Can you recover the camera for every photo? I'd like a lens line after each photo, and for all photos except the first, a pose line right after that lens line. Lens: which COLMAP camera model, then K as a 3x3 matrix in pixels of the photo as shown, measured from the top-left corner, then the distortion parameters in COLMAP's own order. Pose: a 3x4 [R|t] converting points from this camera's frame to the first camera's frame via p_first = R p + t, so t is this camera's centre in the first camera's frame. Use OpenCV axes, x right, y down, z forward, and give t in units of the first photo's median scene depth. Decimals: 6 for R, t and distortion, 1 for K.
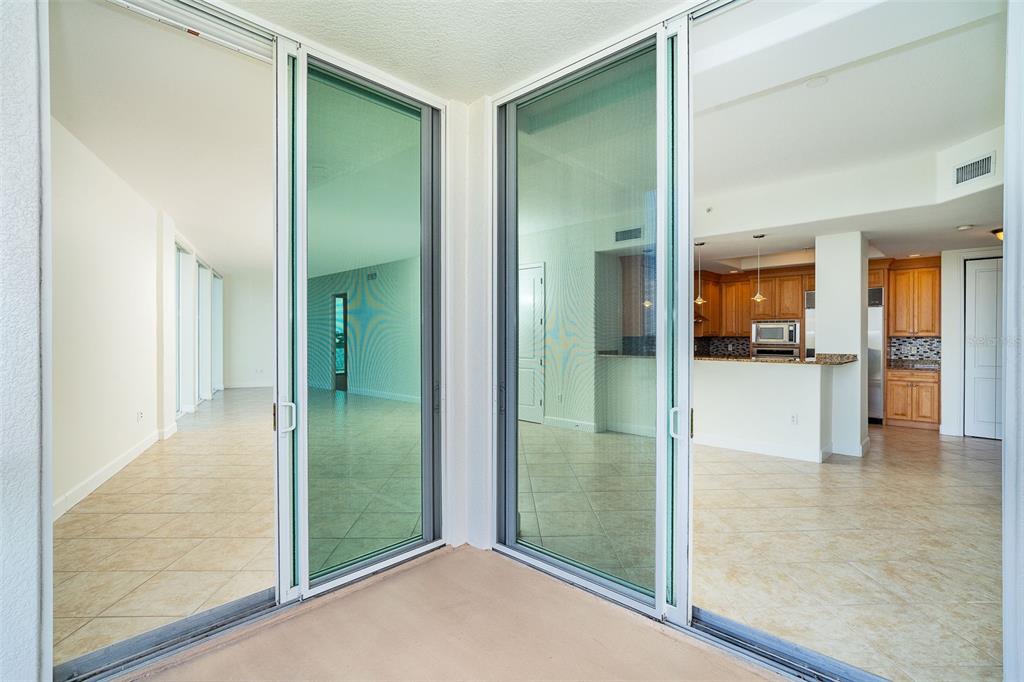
lens RADIAL K [[488.8, 0, 501.6], [0, 488.8, 342.0], [0, 0, 1]] dist [-0.012883, 0.007874]
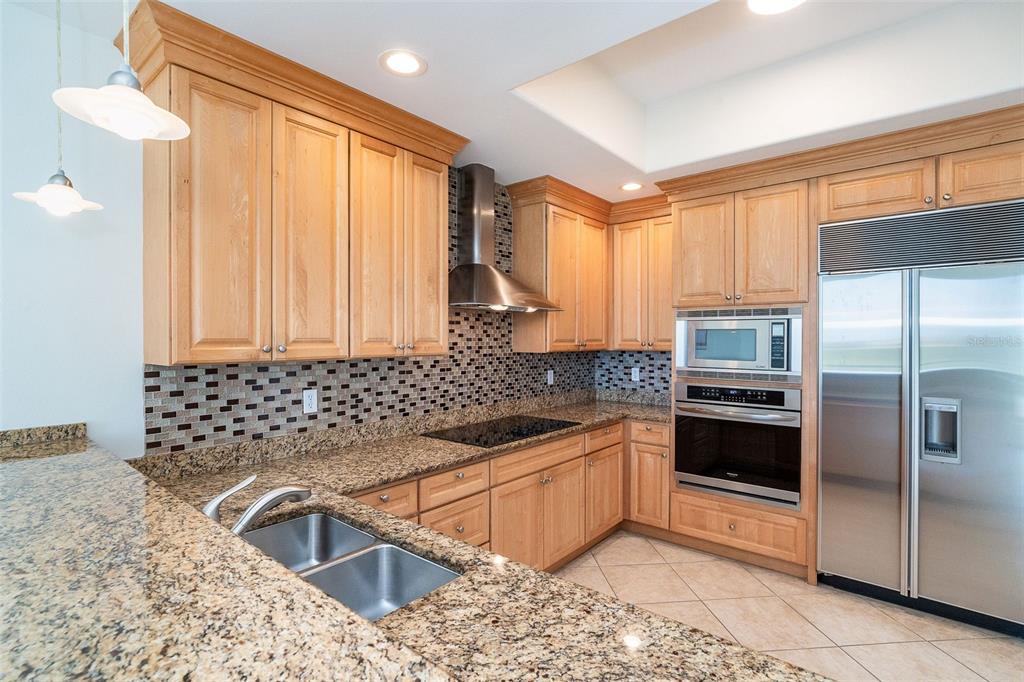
lens RADIAL K [[488.8, 0, 508.2], [0, 488.8, 342.0], [0, 0, 1]] dist [-0.012883, 0.007874]
pose [[0.997433, -0.002384, 0.071570, 0.375837], [0.002426, 0.999997, -0.000512, -0.020469], [-0.071568, 0.000684, 0.997435, 0.664942]]
